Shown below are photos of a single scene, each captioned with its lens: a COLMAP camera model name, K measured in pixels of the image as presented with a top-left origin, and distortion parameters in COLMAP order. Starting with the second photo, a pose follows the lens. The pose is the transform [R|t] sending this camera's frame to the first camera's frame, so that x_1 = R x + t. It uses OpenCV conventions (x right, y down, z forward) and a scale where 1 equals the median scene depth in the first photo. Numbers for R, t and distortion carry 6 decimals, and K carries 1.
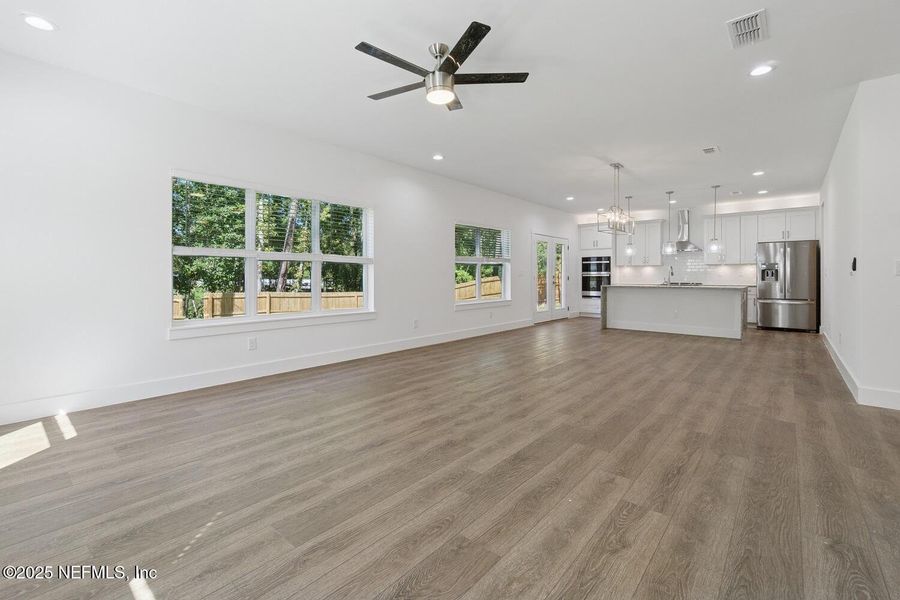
lens RADIAL K [[397.7, 0, 451.8], [0, 397.7, 277.1], [0, 0, 1]] dist [-0.002269, 0.000196]
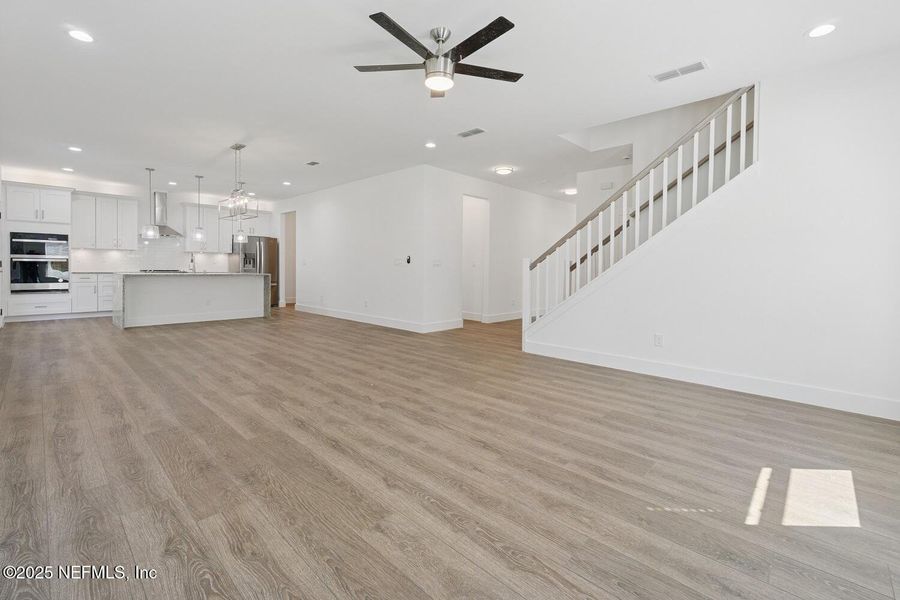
lens RADIAL K [[389.0, 0, 445.6], [0, 389.0, 283.3], [0, 0, 1]] dist [-0.001482, 0.000368]
pose [[0.060579, -0.040745, 0.997331, -0.908855], [-0.012804, 0.999053, 0.041593, -0.002977], [-0.998081, -0.015290, 0.060000, 0.847843]]
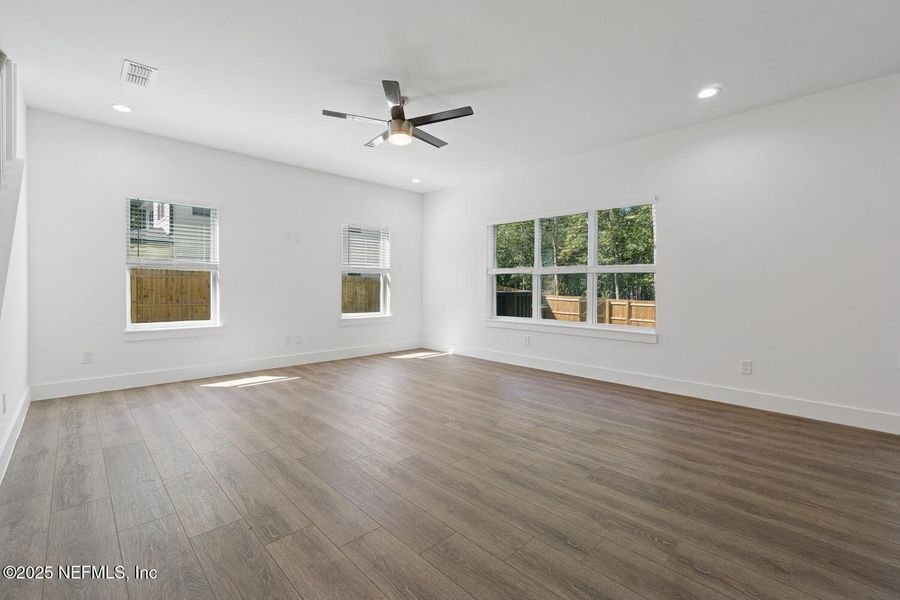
lens RADIAL K [[383.3, 0, 445.3], [0, 383.3, 286.1], [0, 0, 1]] dist [0.001618, 0.000535]
pose [[-0.098180, -0.005394, -0.995154, 1.054480], [-0.006085, 0.999970, -0.004820, -0.004310], [0.995150, 0.005583, -0.098210, 1.154450]]
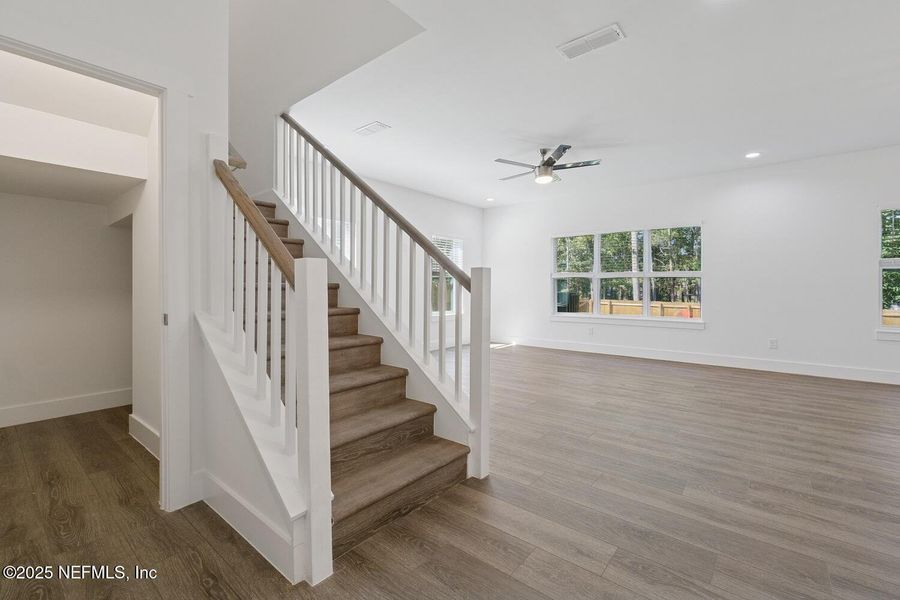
lens RADIAL K [[389.0, 0, 445.6], [0, 389.0, 283.3], [0, 0, 1]] dist [-0.001482, 0.000368]
pose [[0.011060, -0.015967, -0.999811, 1.469237], [-0.000526, 0.999872, -0.015974, -0.003256], [0.999939, 0.000702, 0.011050, 0.525211]]
